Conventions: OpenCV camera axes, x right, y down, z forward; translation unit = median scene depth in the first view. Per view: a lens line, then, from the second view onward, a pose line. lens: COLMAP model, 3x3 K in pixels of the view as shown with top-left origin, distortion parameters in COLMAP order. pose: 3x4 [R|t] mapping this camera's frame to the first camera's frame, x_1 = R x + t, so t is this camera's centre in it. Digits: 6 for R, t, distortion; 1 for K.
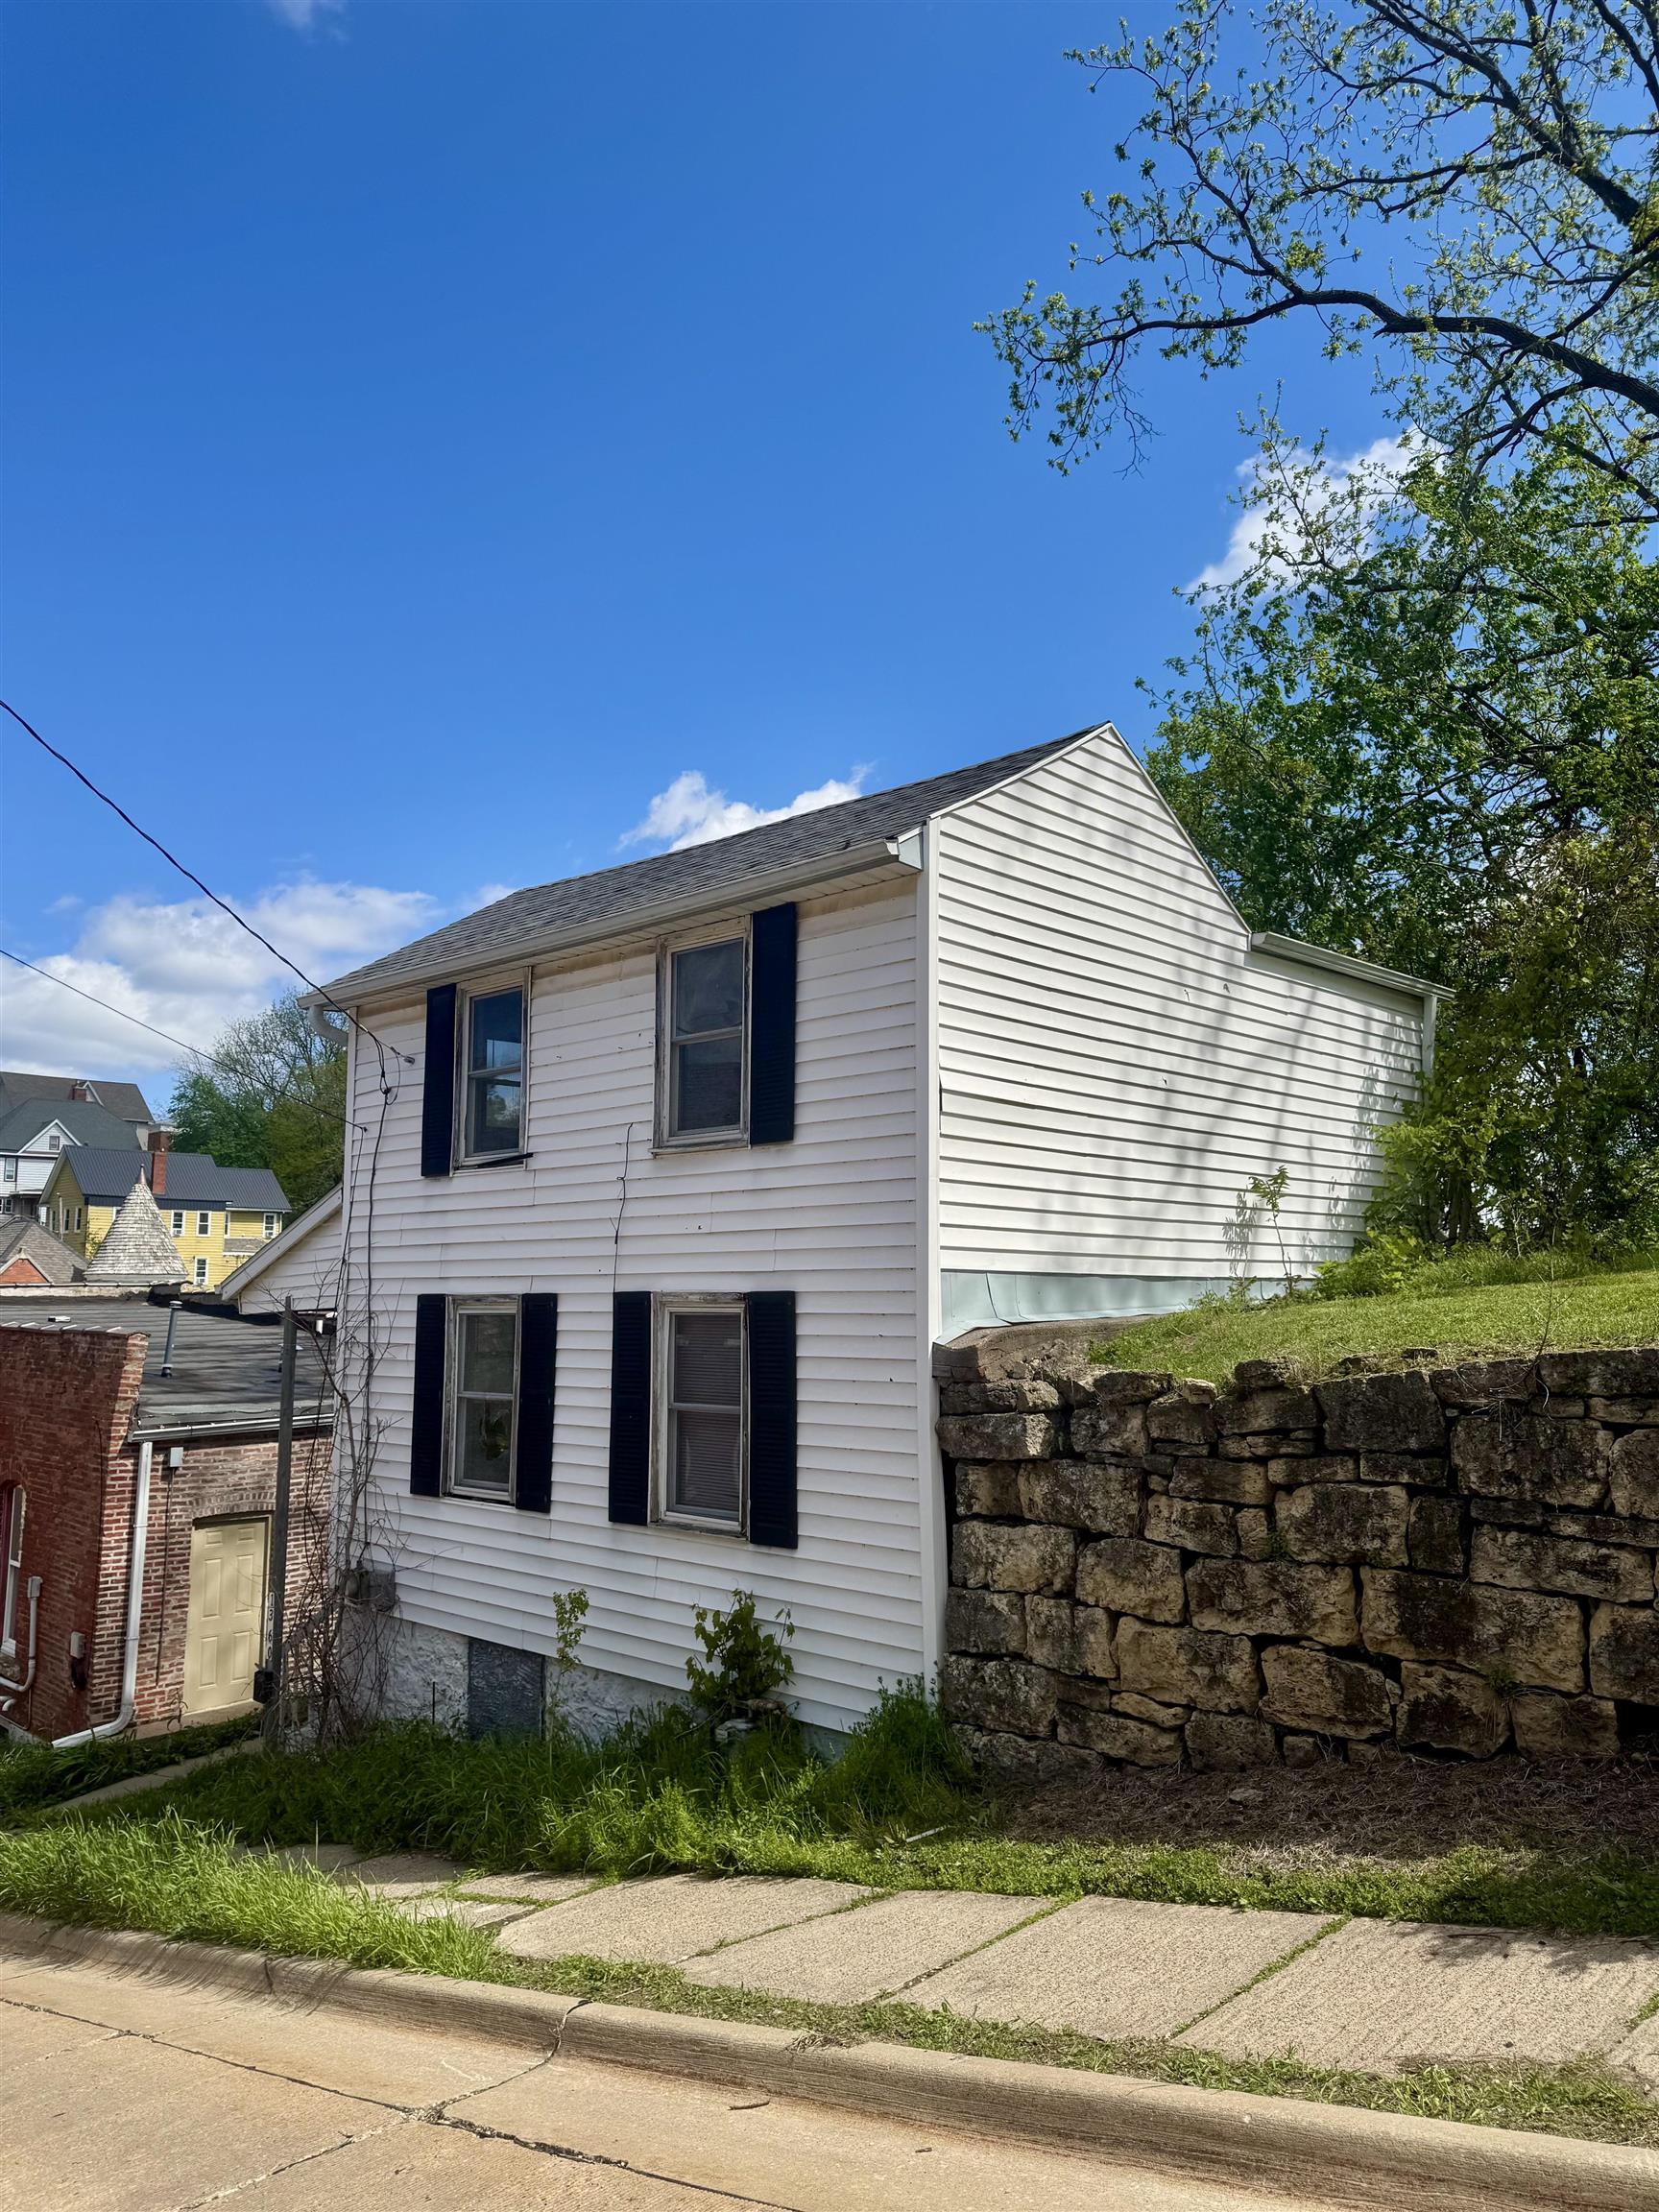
lens RADIAL K [[1547.6, 0, 824.7], [0, 1547.6, 1099.0], [0, 0, 1]] dist [0.065098, -0.109374]
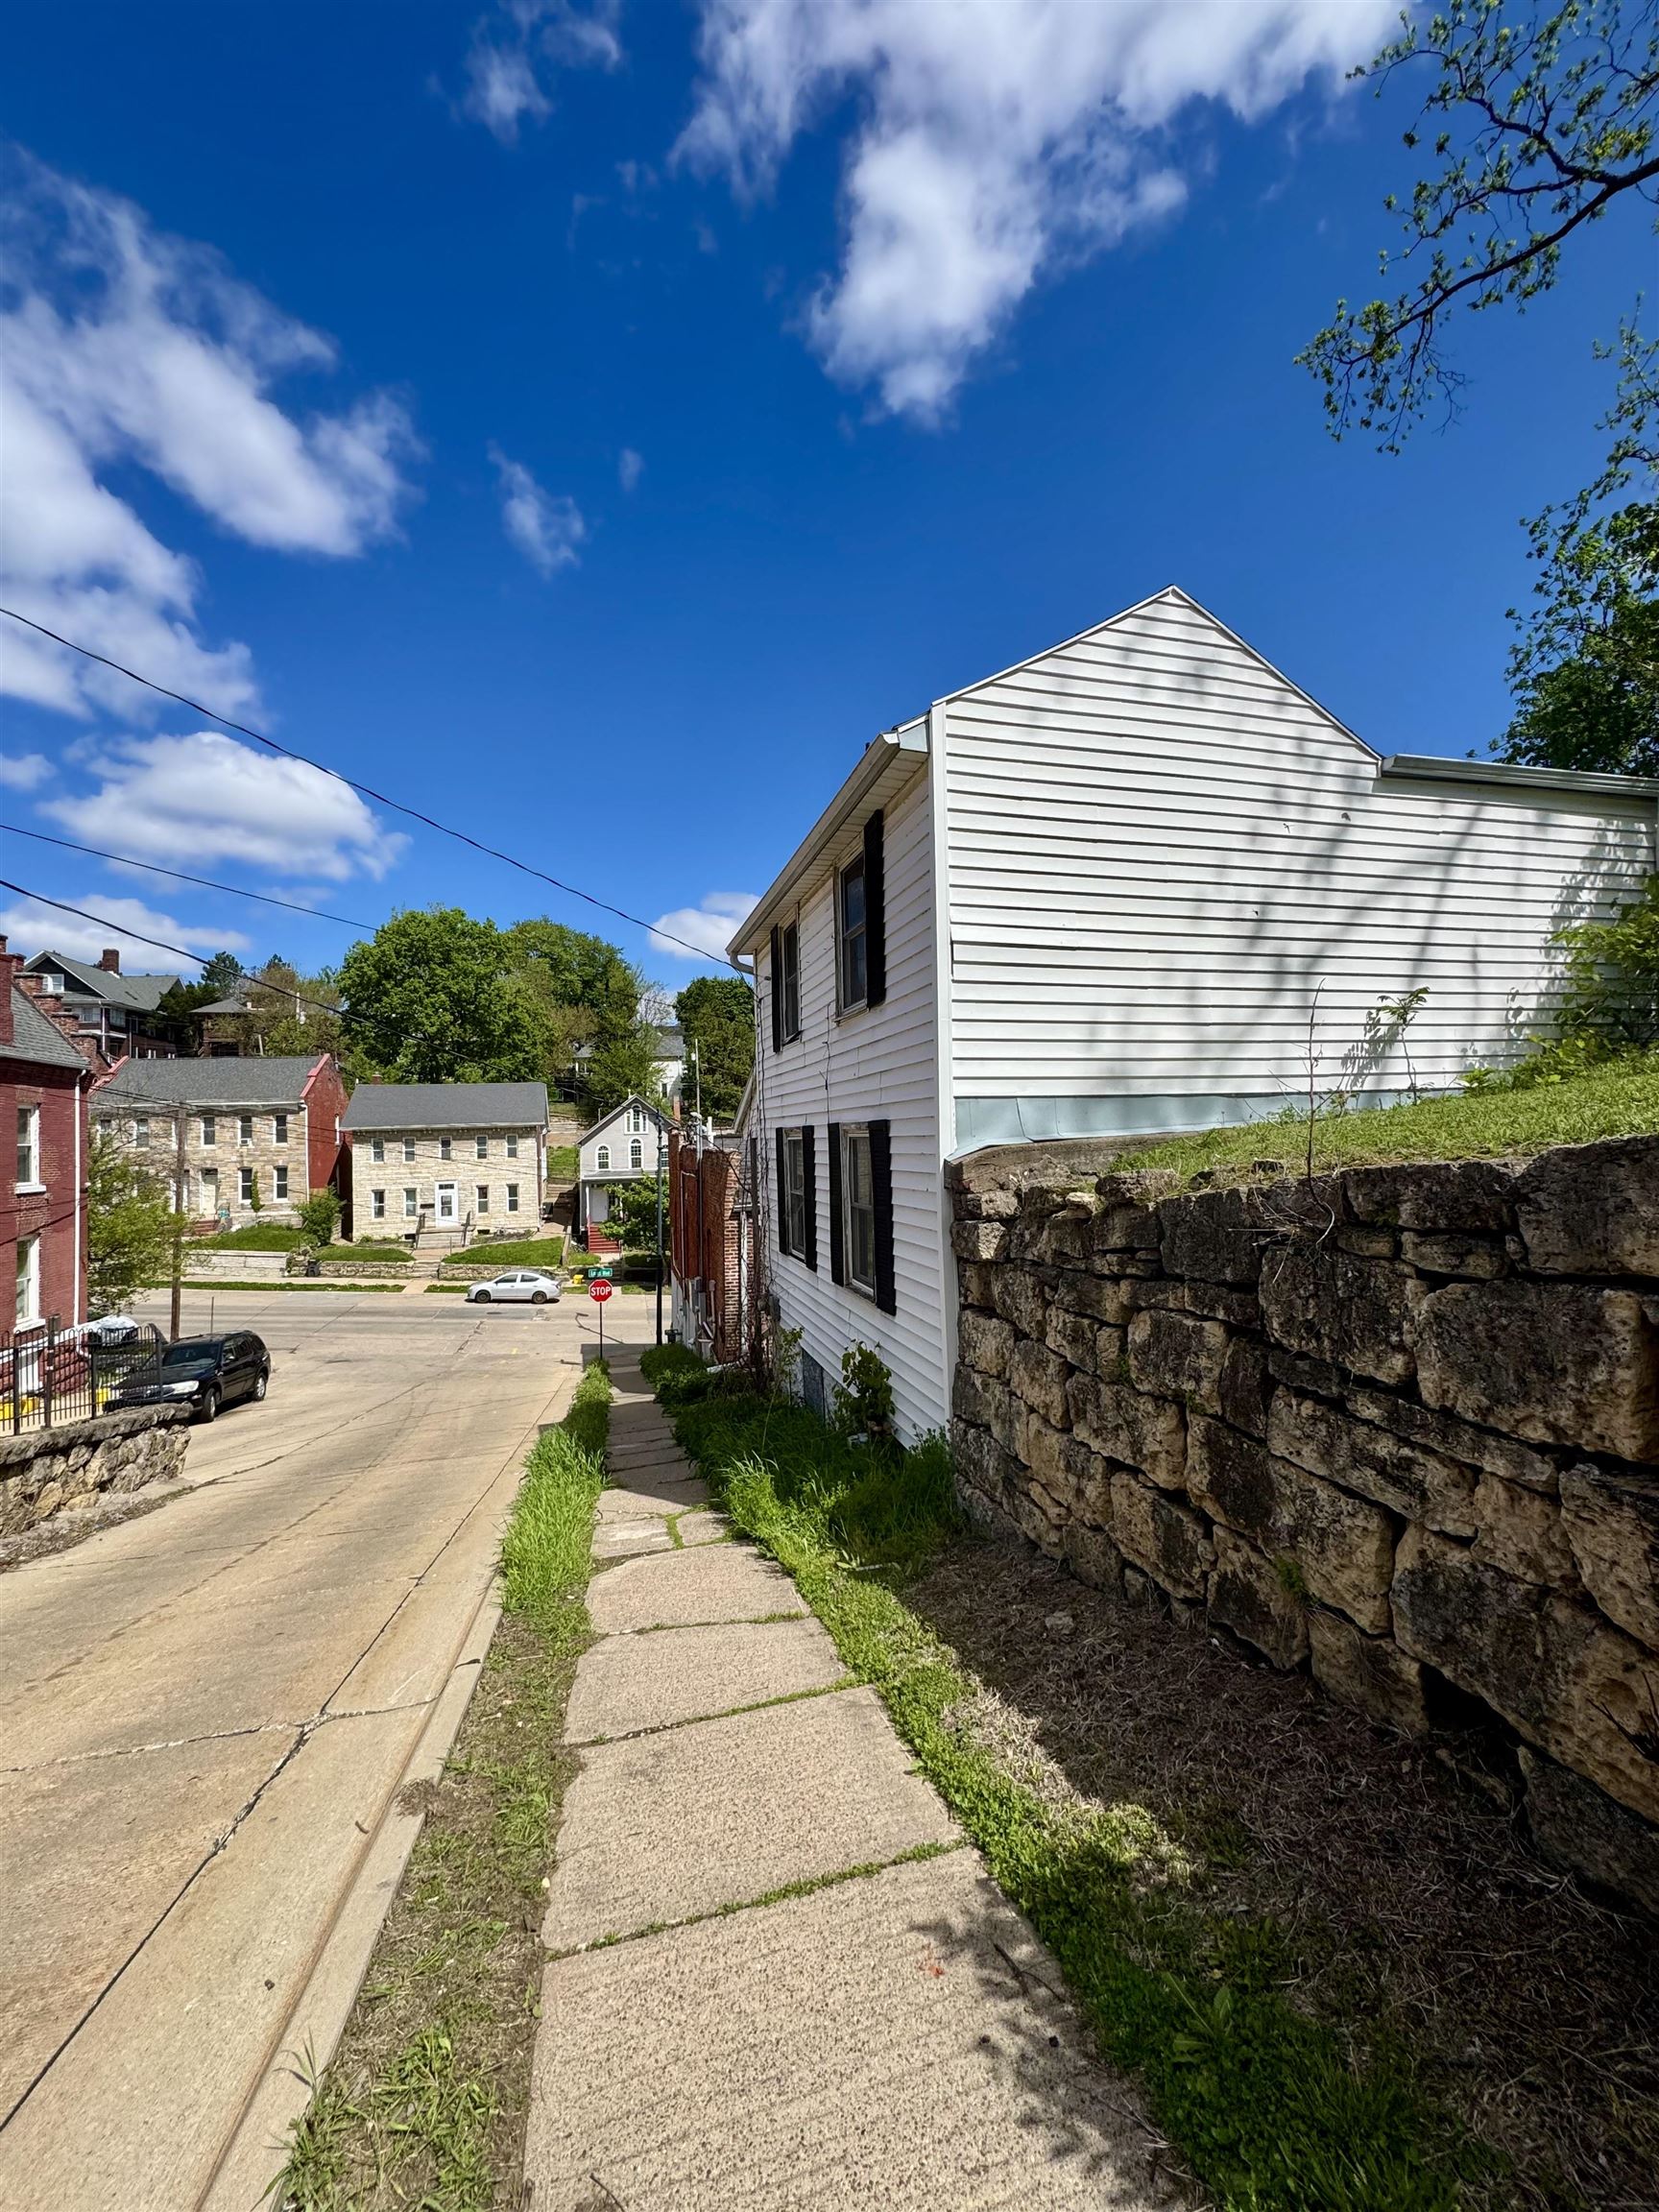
lens RADIAL K [[879.5, 0, 829.0], [0, 879.5, 1109.0], [0, 0, 1]] dist [0.000081, -0.000300]
pose [[0.858000, -0.040793, -0.512027, 0.420418], [0.094621, 0.992334, 0.079497, 0.072732], [0.504859, -0.116657, 0.855283, 0.482089]]
